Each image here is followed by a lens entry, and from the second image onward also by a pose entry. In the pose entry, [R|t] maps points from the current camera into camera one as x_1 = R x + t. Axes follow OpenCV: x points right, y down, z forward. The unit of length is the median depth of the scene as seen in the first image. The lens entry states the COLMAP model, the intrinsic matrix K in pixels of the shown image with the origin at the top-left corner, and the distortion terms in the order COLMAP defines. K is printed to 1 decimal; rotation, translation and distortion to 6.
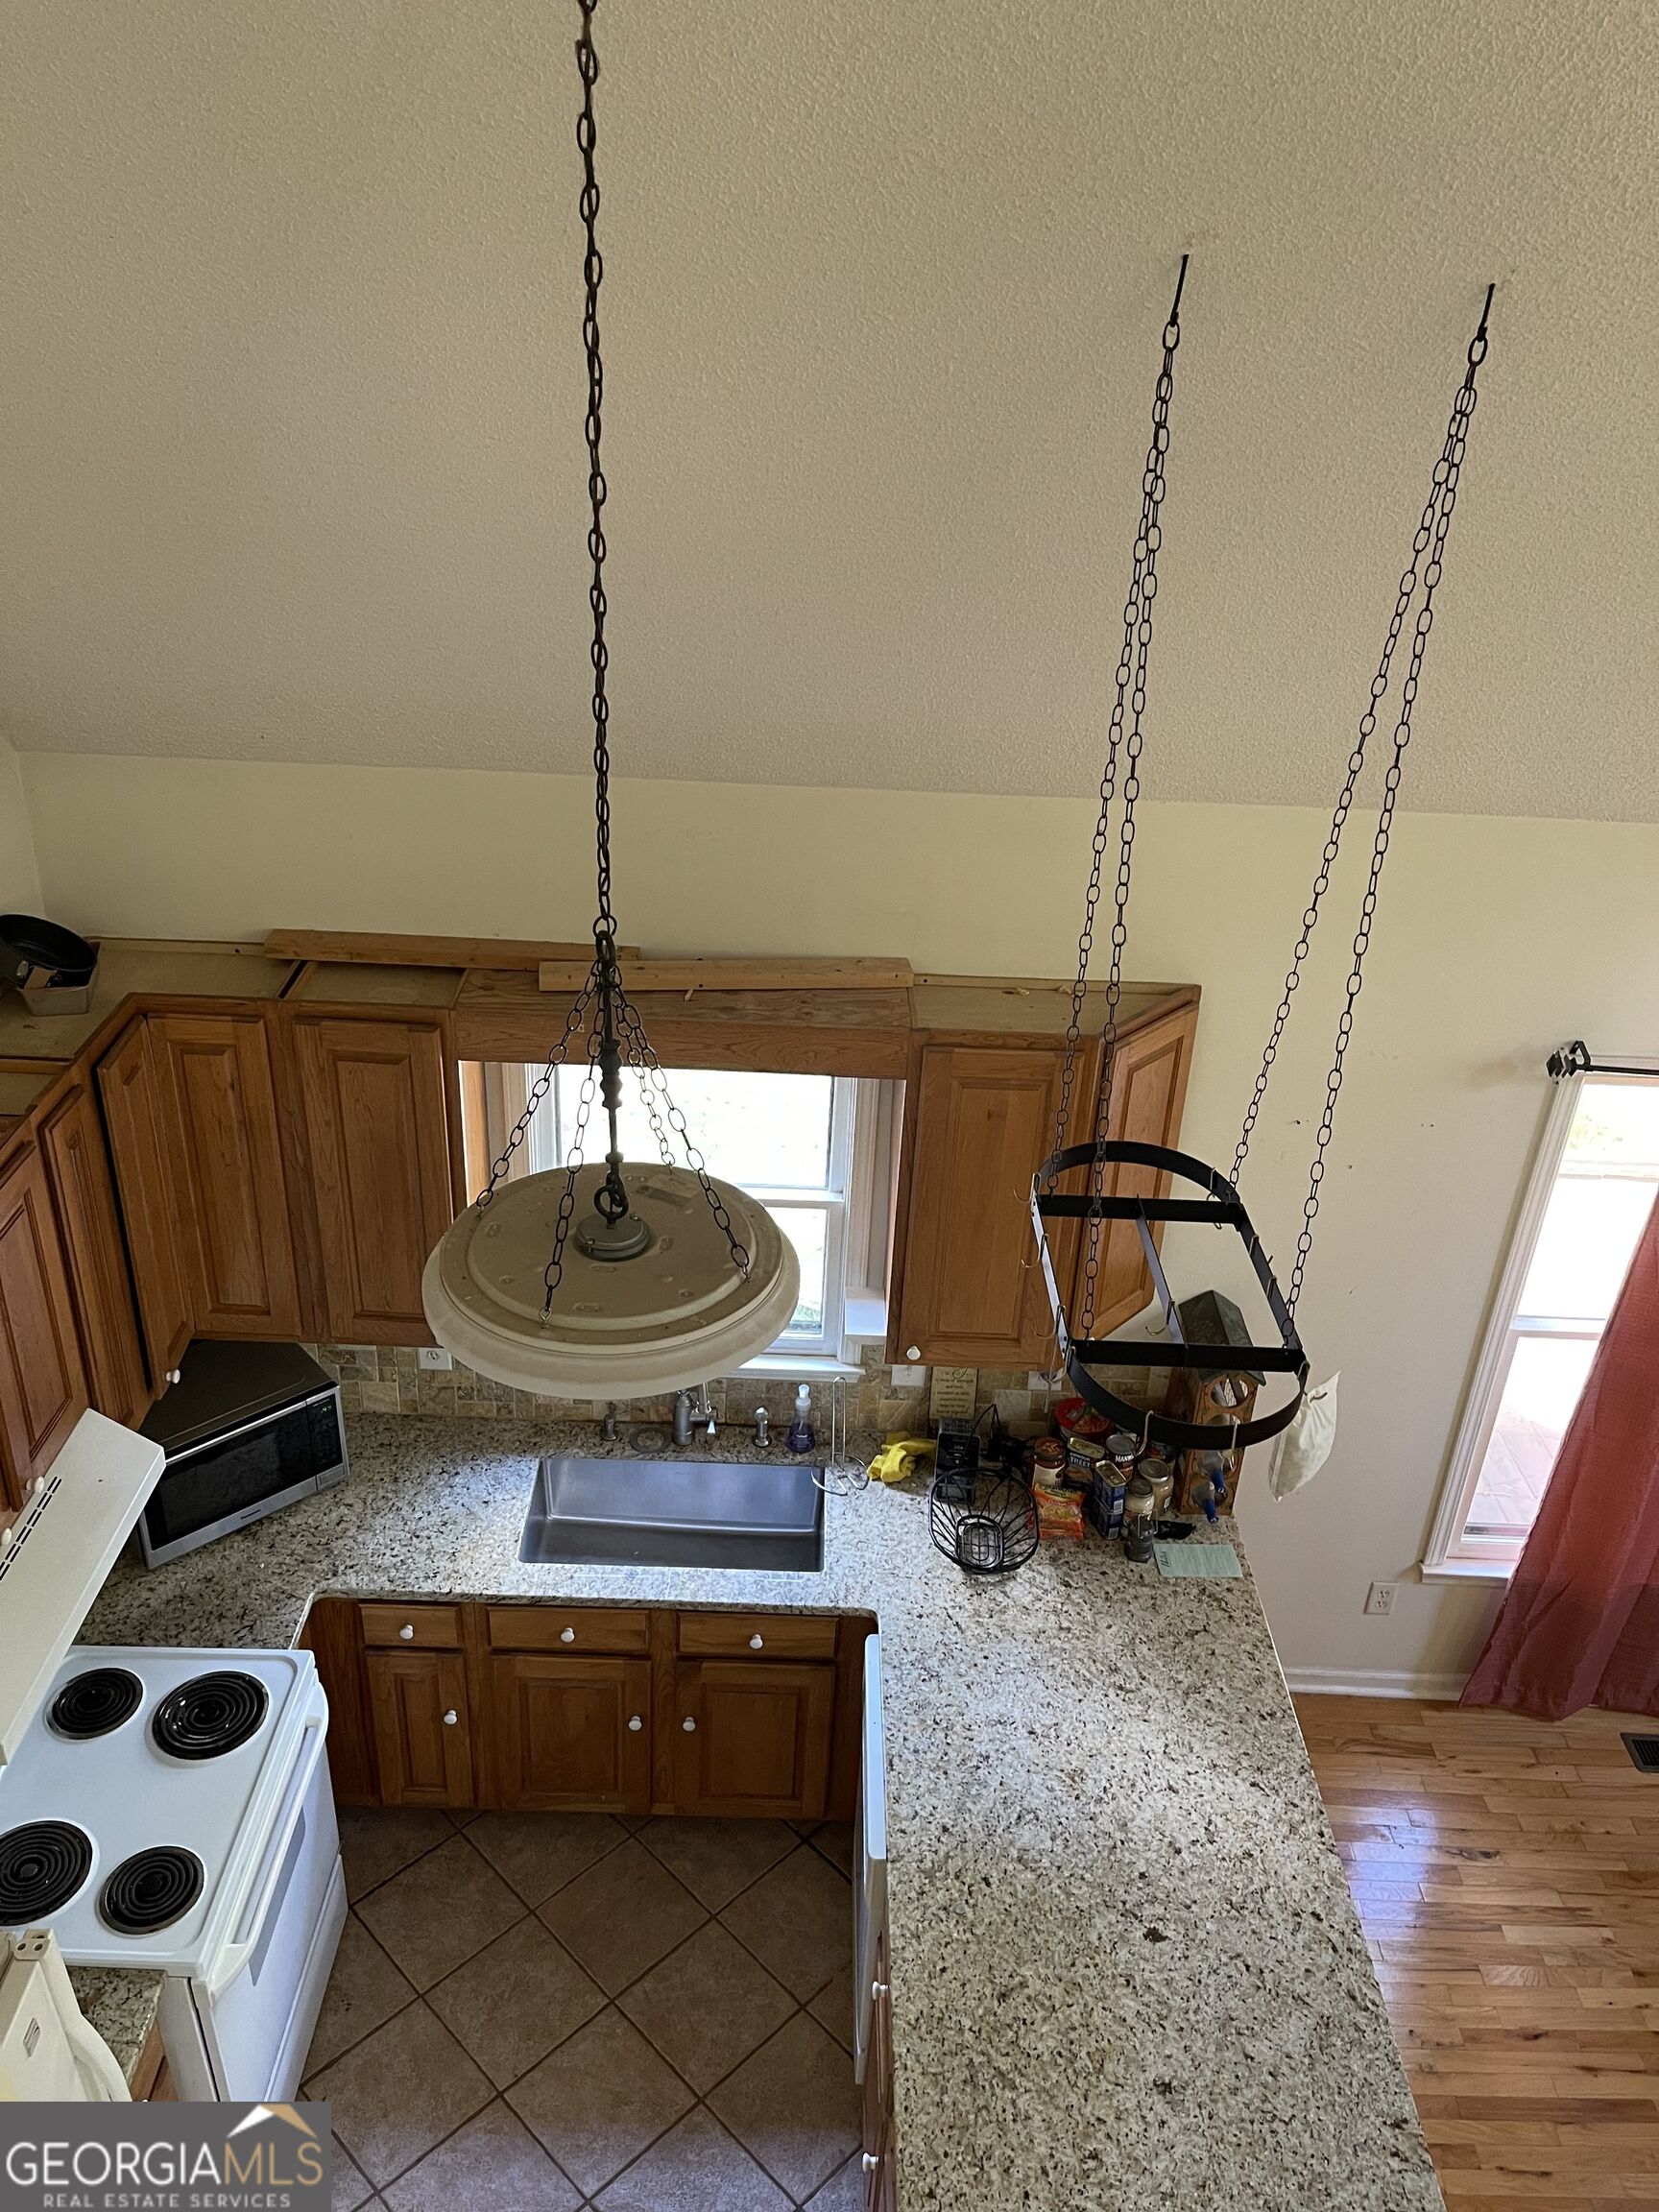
lens RADIAL K [[1668.4, 0, 824.0], [0, 1668.4, 1091.3], [0, 0, 1]] dist [0.078193, -0.102929]
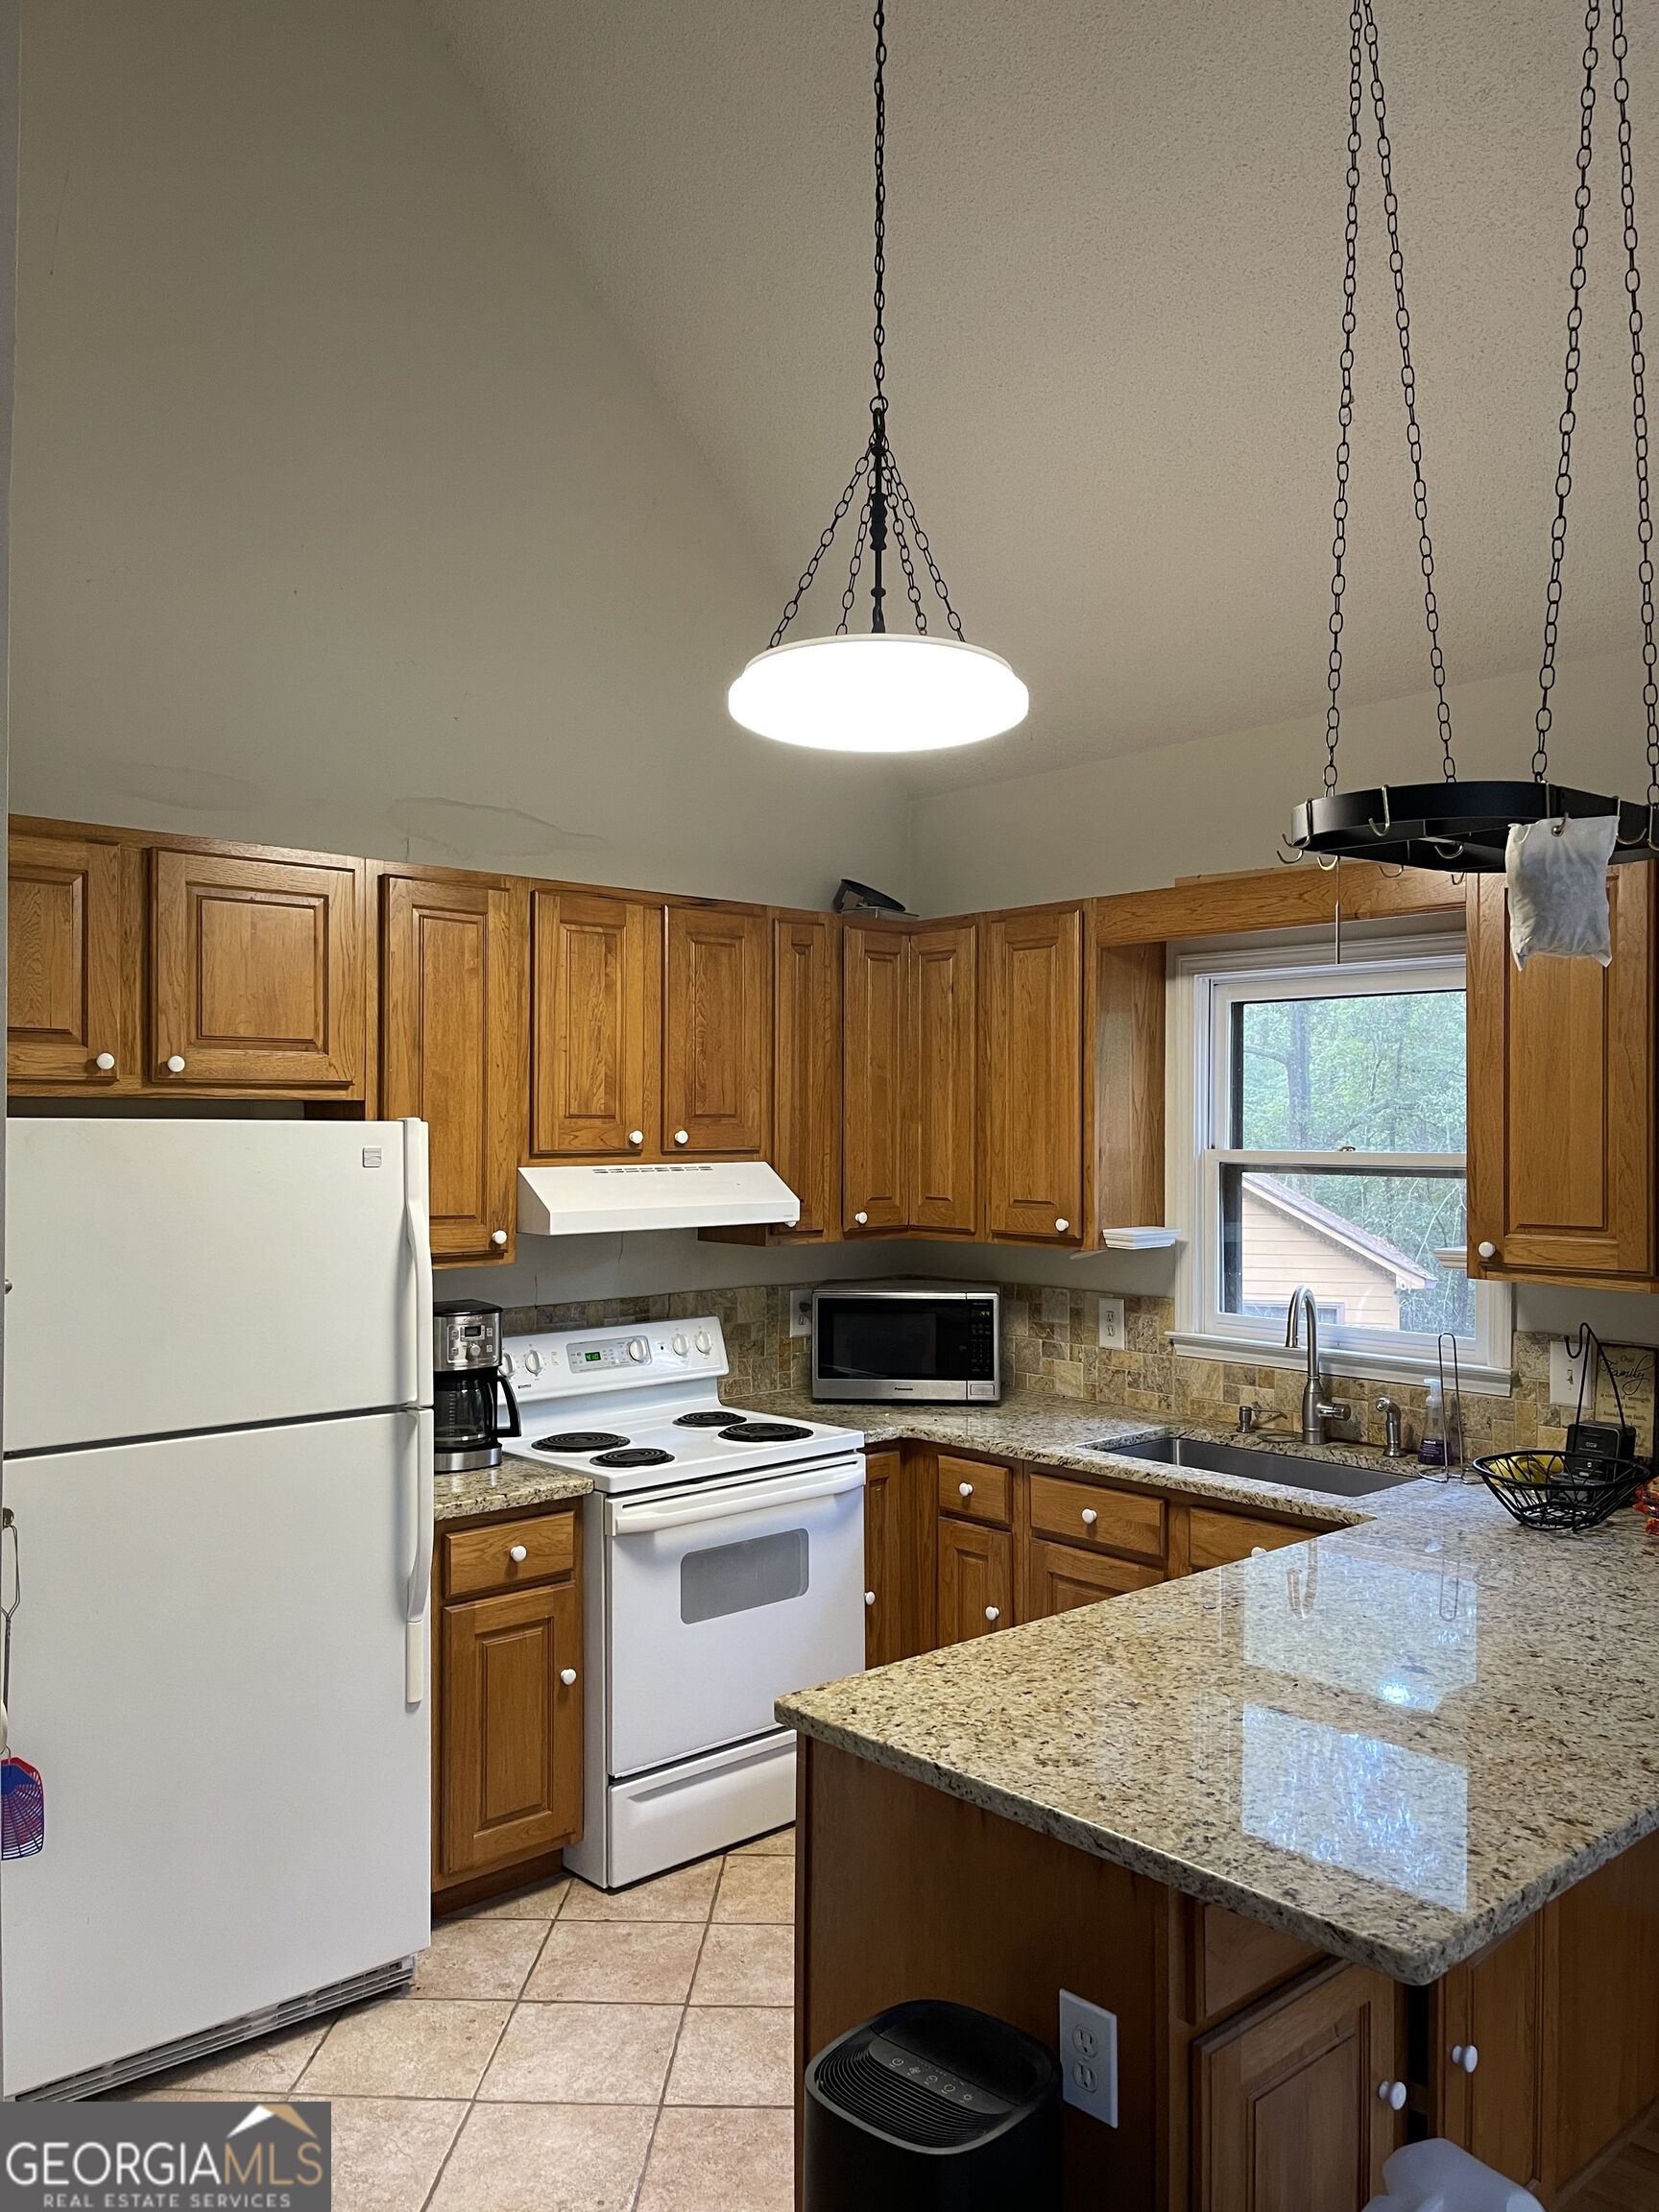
lens RADIAL K [[1668.4, 0, 844.9], [0, 1668.4, 1114.8], [0, 0, 1]] dist [0.078193, -0.102929]
pose [[0.681429, -0.048955, -0.730245, 0.525292], [-0.320737, 0.876873, -0.358081, 0.578696], [0.657861, 0.478223, 0.581825, 0.274796]]
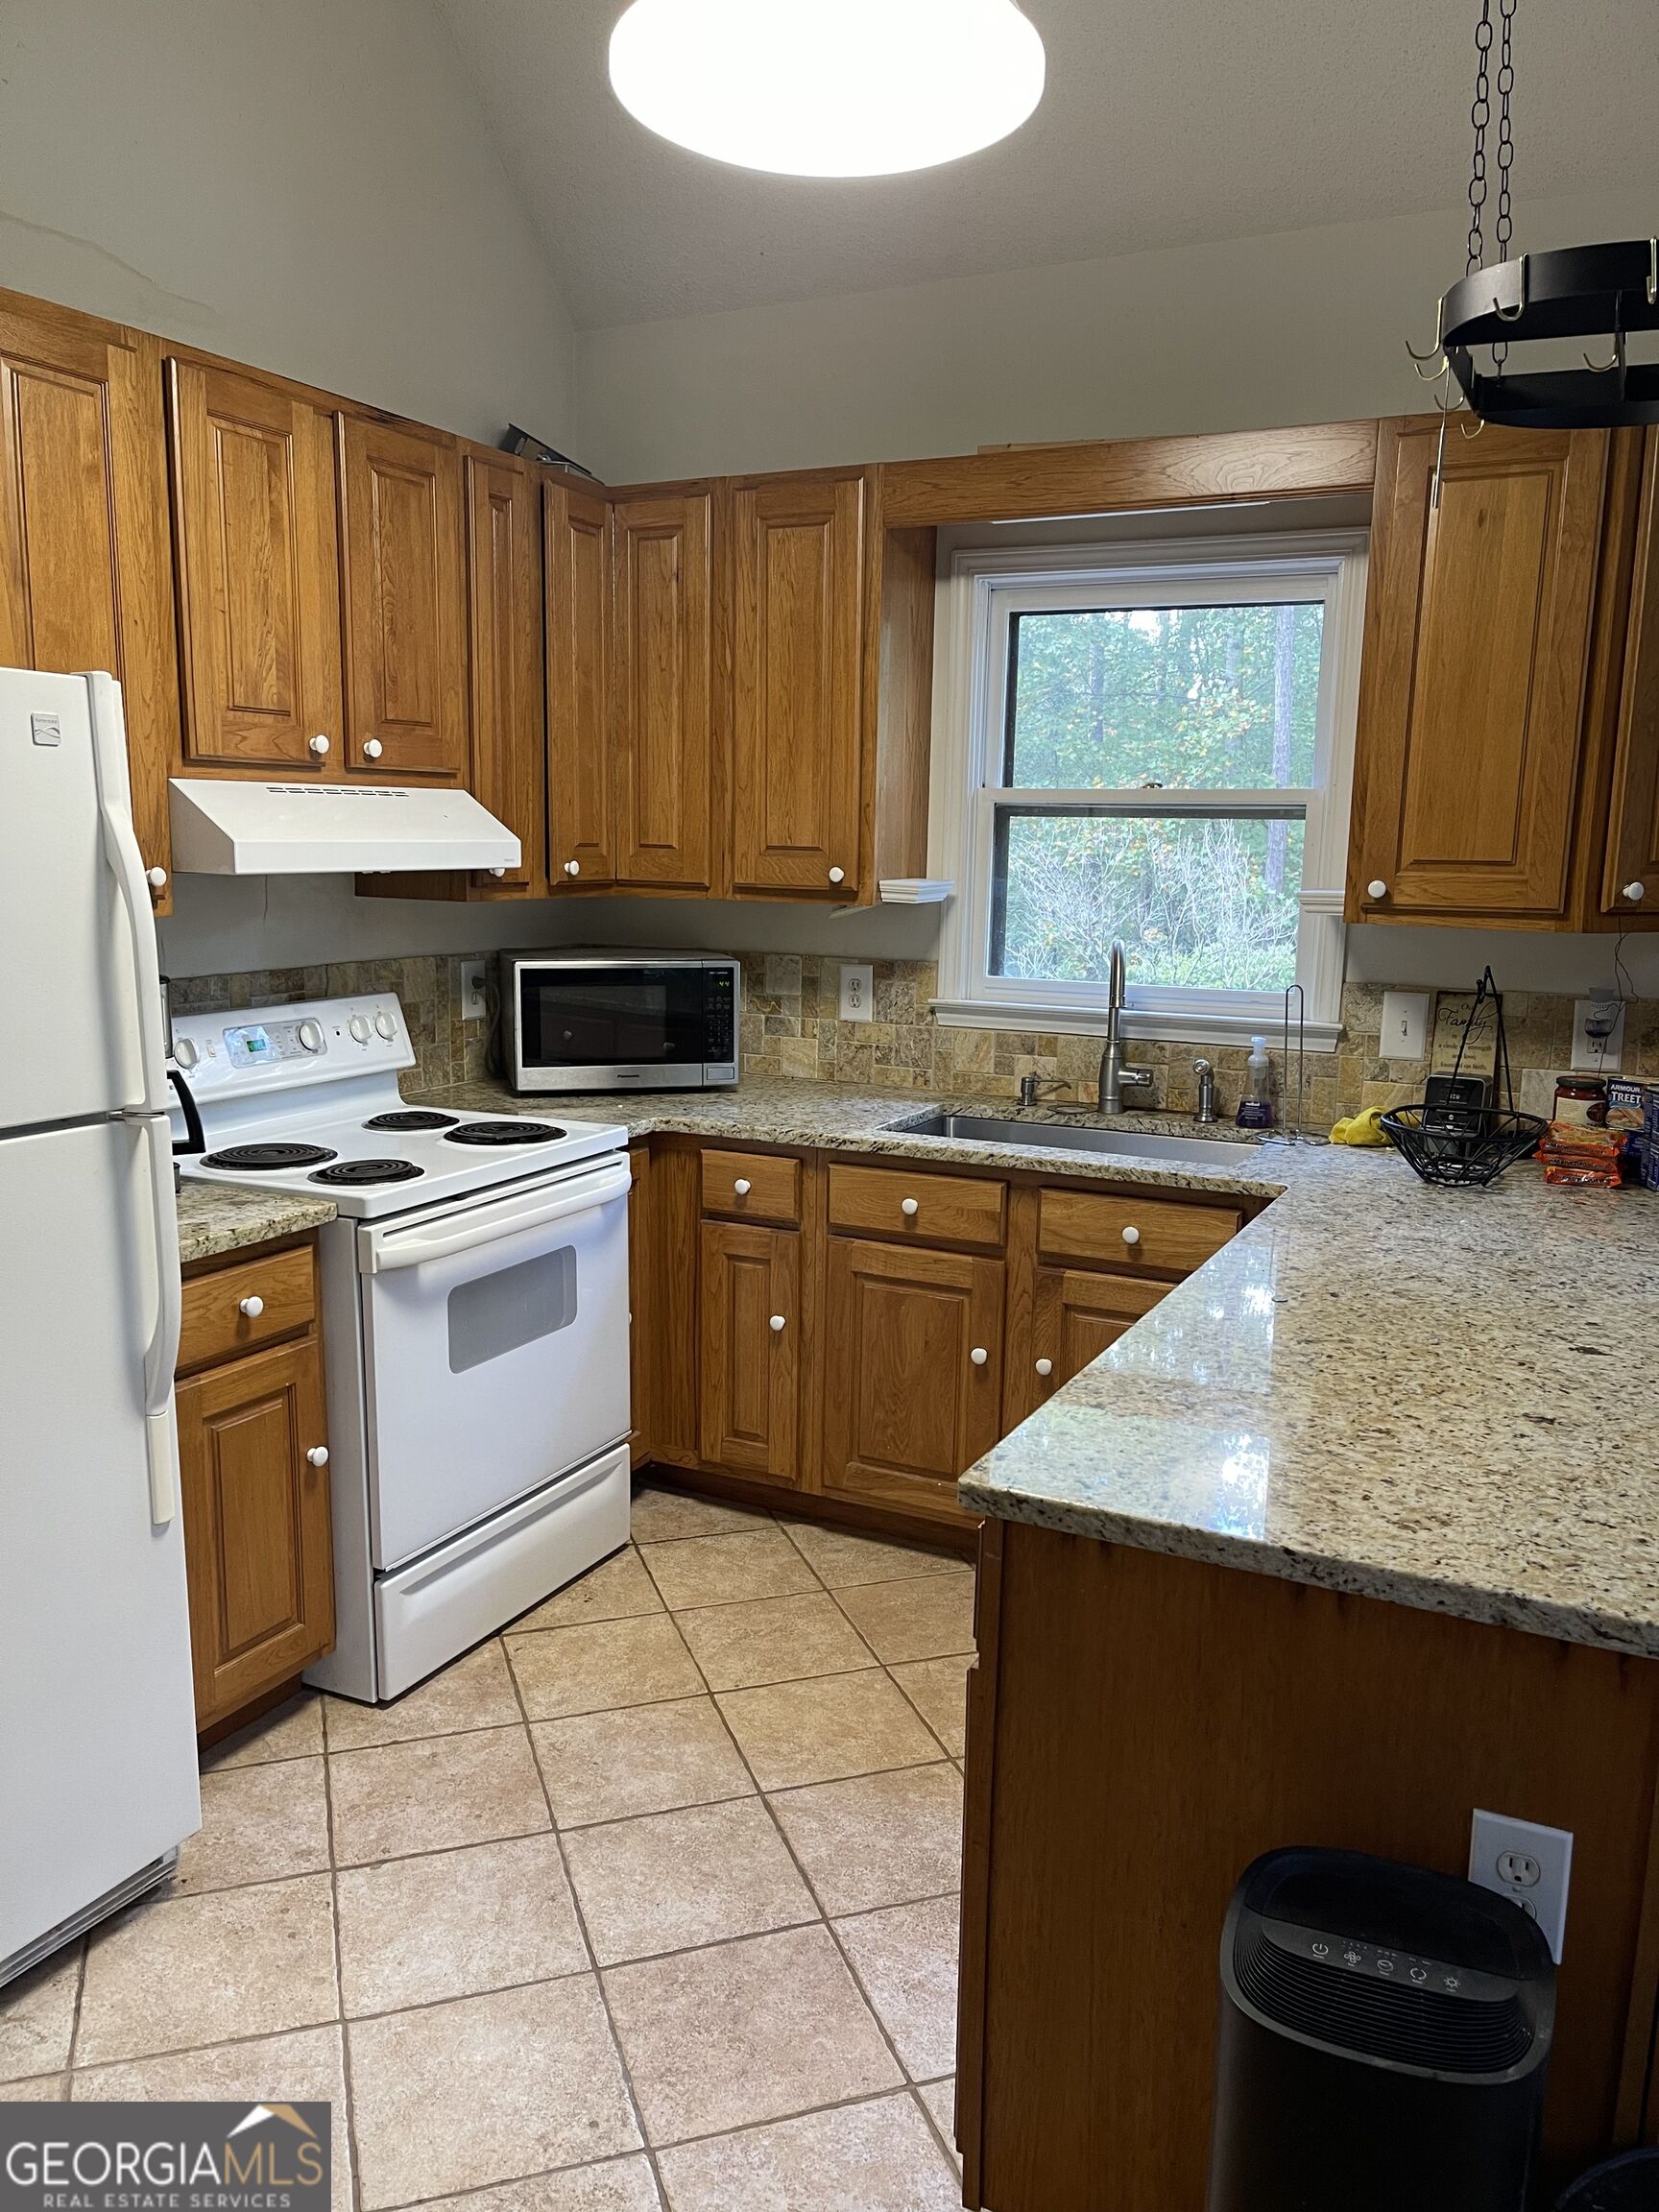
lens RADIAL K [[1668.4, 0, 838.0], [0, 1668.4, 1124.6], [0, 0, 1]] dist [0.078193, -0.102929]
pose [[0.898876, 0.047423, -0.435629, 0.196557], [-0.187269, 0.940346, -0.284043, 0.597342], [0.396171, 0.336899, 0.854135, 0.302321]]
